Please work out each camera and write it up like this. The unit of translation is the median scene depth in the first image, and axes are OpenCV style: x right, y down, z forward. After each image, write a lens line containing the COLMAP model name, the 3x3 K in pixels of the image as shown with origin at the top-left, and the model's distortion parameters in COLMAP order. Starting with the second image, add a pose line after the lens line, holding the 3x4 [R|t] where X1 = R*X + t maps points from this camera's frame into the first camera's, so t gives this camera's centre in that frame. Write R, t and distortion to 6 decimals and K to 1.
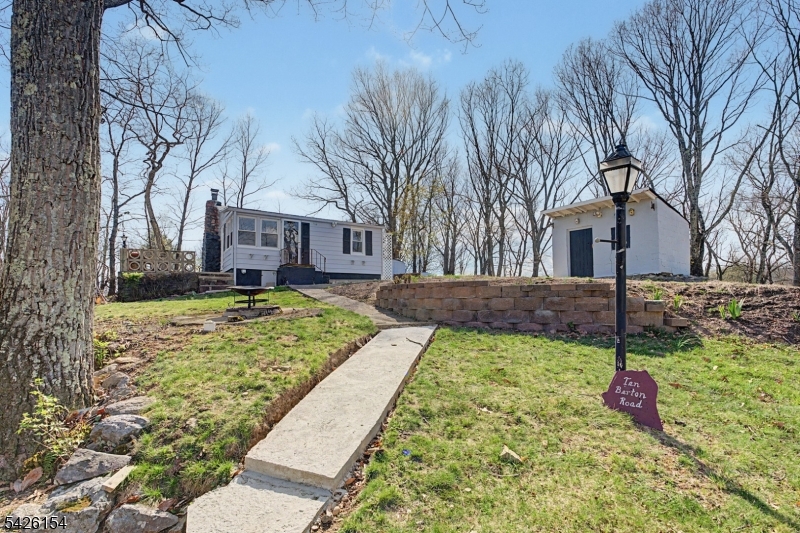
lens RADIAL K [[351.6, 0, 402.3], [0, 351.6, 287.2], [0, 0, 1]] dist [0.000766, 0.000009]
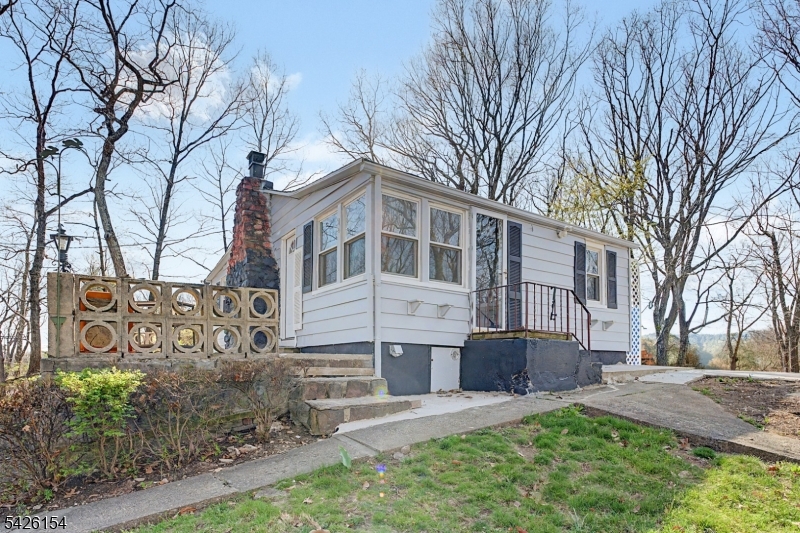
lens RADIAL K [[429.1, 0, 382.4], [0, 429.1, 357.5], [0, 0, 1]] dist [-0.005099, -0.001994]
pose [[0.999780, 0.015345, -0.014272, -0.293706], [-0.014916, 0.999448, 0.029679, -0.032136], [0.014720, -0.029460, 0.999458, 0.366393]]
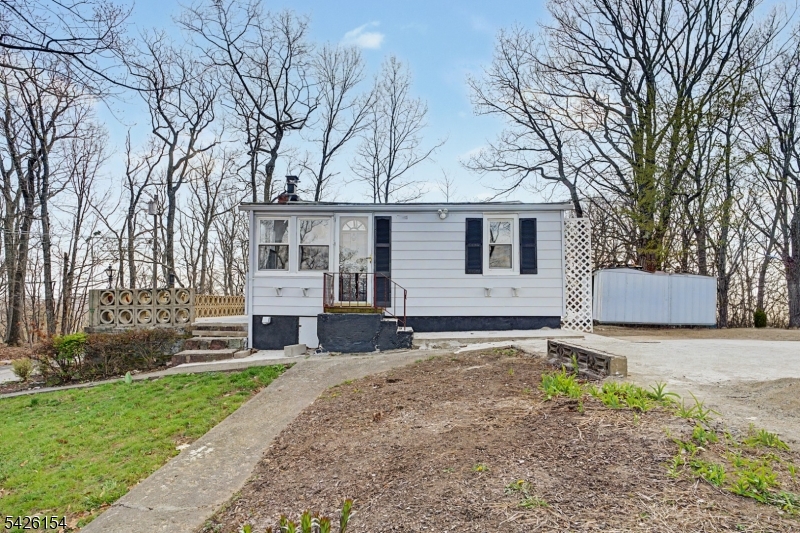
lens RADIAL K [[441.4, 0, 400.0], [0, 441.4, 299.8], [0, 0, 1]] dist [-0.007681, -0.000137]
pose [[0.832388, 0.005509, -0.554166, 0.061112], [0.011410, 0.999568, 0.027075, -0.059102], [0.554076, -0.028860, 0.831966, 0.353582]]
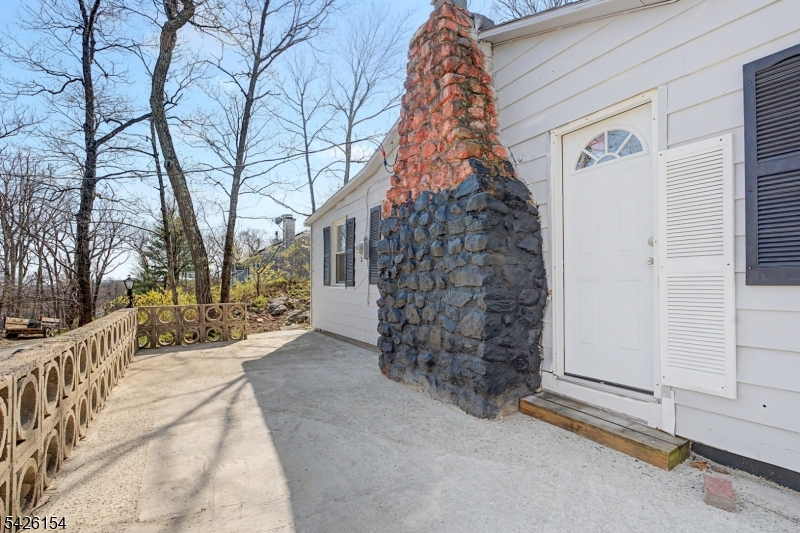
lens RADIAL K [[373.6, 0, 402.4], [0, 373.6, 281.3], [0, 0, 1]] dist [-0.002382, -0.000044]
pose [[0.998433, 0.006758, -0.055546, -0.445257], [-0.005335, 0.999654, 0.025742, -0.075671], [0.055701, -0.025406, 0.998124, 0.620236]]
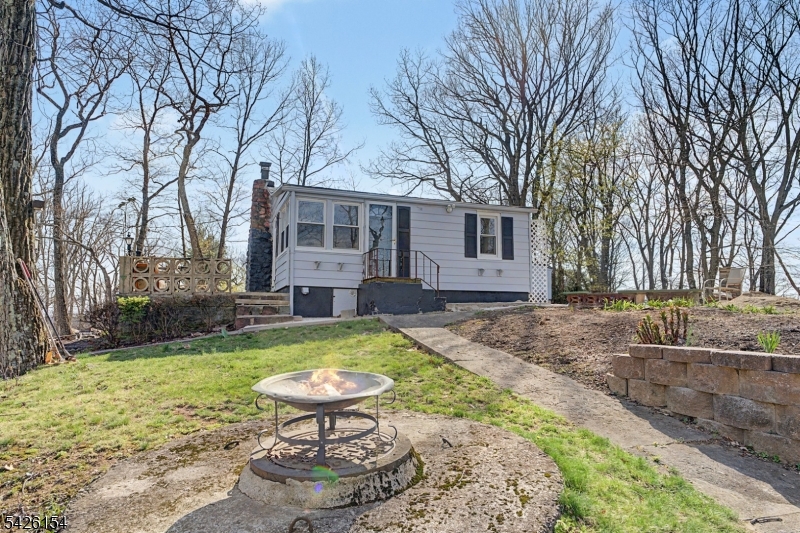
lens RADIAL K [[484.0, 0, 404.0], [0, 484.0, 277.3], [0, 0, 1]] dist [0.005817, 0.000921]
pose [[0.975340, -0.009311, -0.220511, -0.068575], [-0.001042, 0.998904, -0.046790, -0.018691], [0.220705, 0.045866, 0.974262, 0.151802]]
